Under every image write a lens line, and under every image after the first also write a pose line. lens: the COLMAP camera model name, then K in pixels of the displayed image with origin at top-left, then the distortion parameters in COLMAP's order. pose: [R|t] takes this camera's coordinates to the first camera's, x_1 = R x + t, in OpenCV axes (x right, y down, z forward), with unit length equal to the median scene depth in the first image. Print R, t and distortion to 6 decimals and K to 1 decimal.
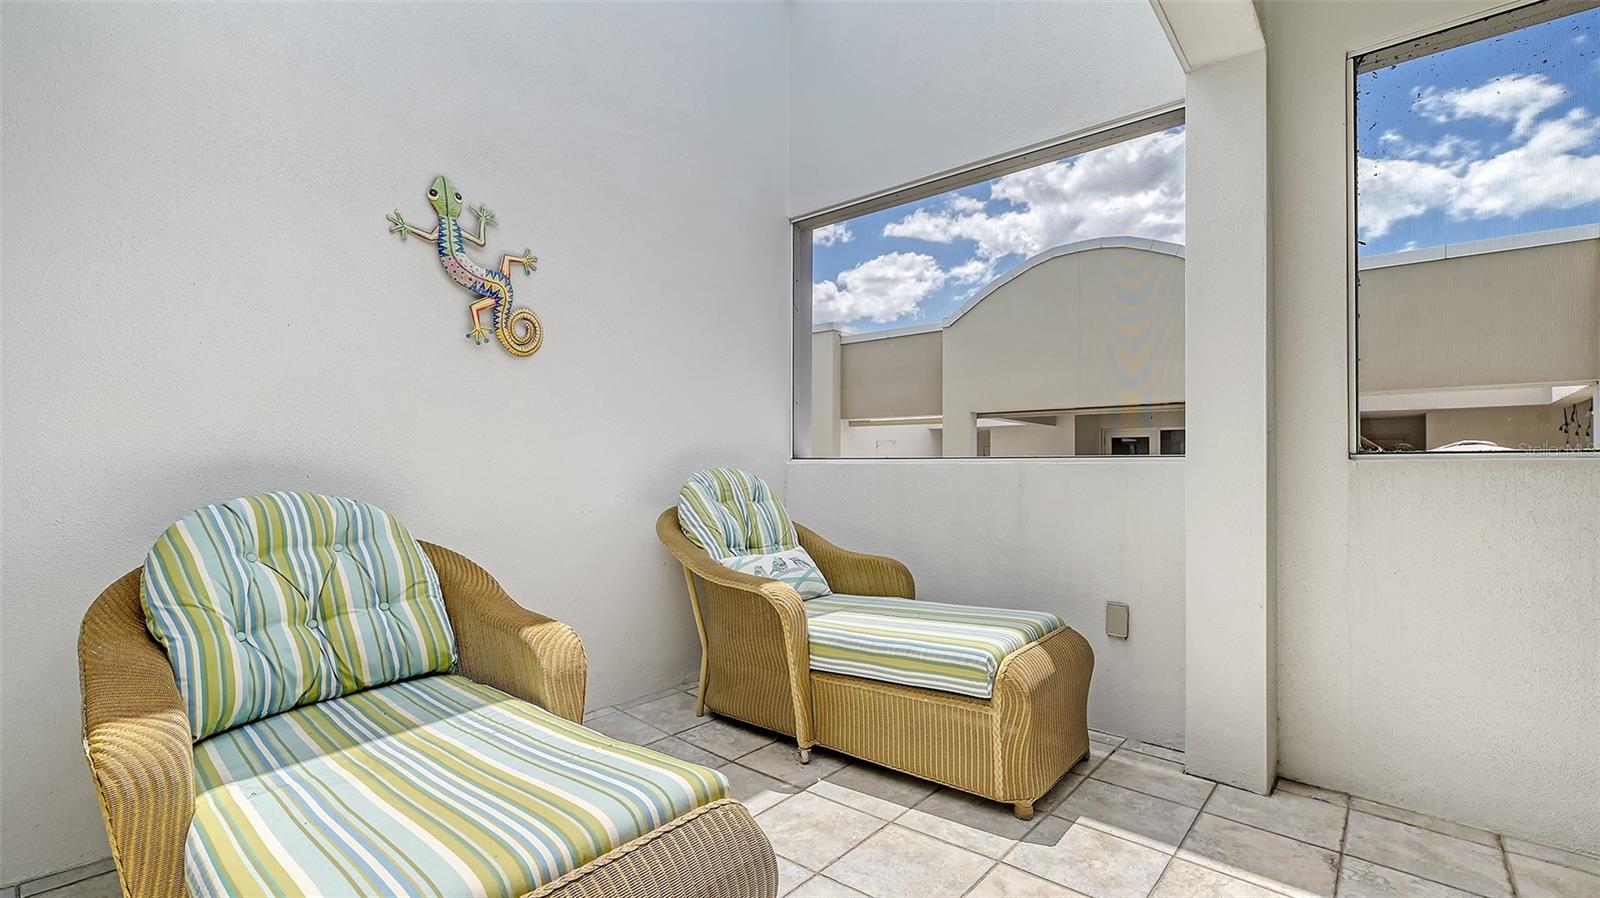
lens RADIAL K [[672.8, 0, 800.0], [0, 672.8, 449.0], [0, 0, 1]] dist [0.000557, 0.000011]
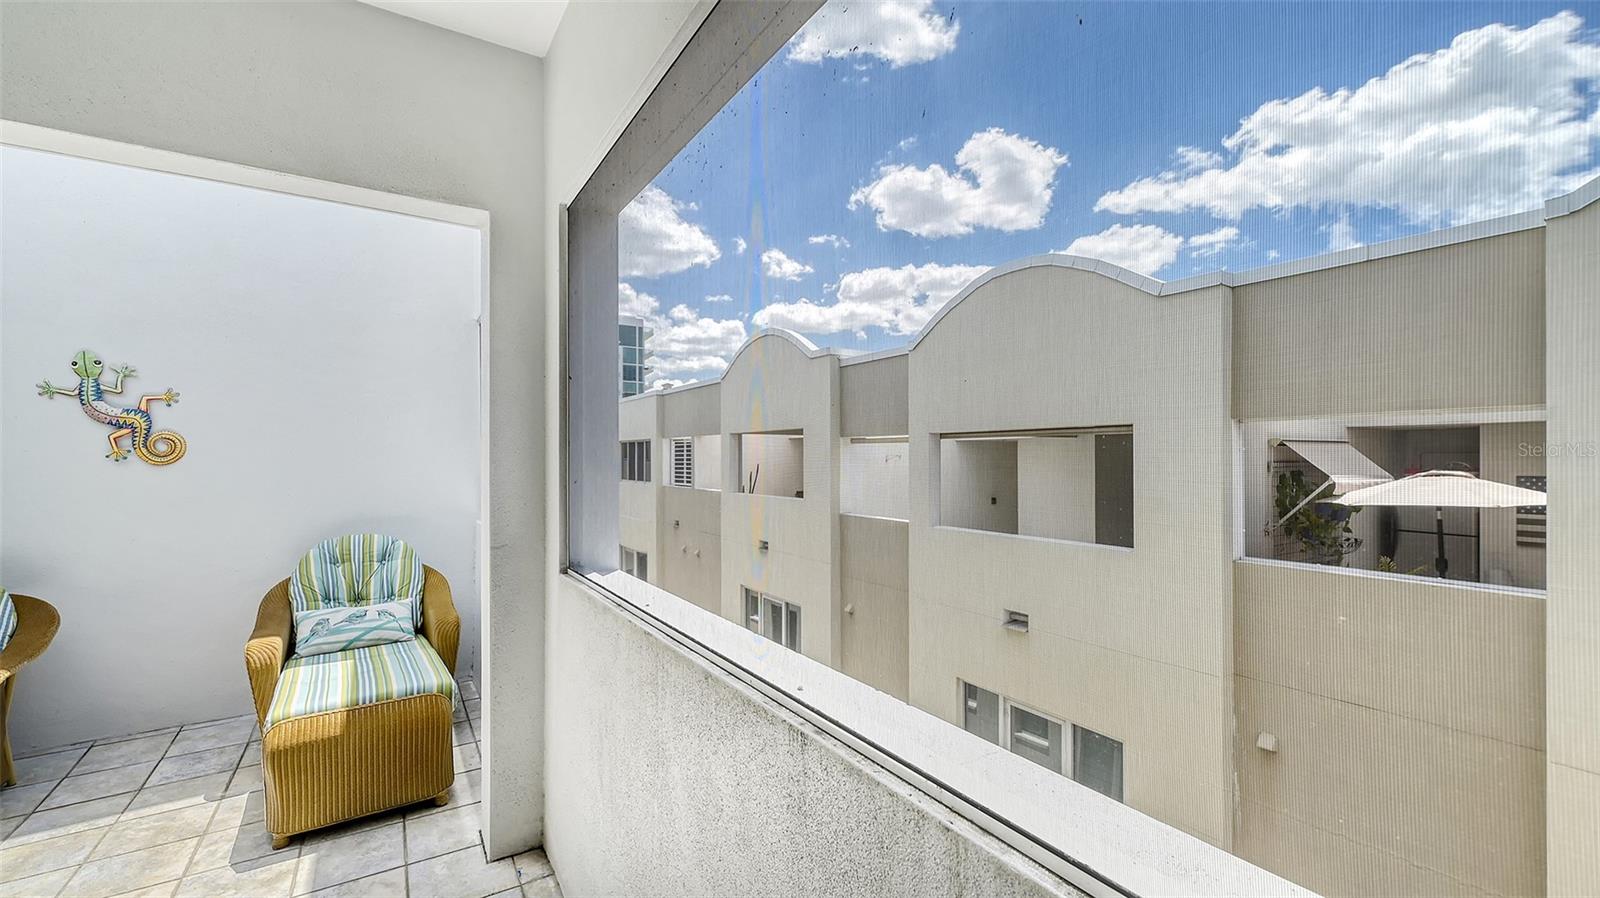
lens RADIAL K [[632.0, 0, 800.0], [0, 632.0, 449.0], [0, 0, 1]] dist [-0.001471, -0.000203]
pose [[0.960746, -0.010985, -0.277212, 1.297348], [0.014305, 0.999848, 0.009956, -0.171317], [0.277061, -0.013530, 0.960757, 0.094617]]
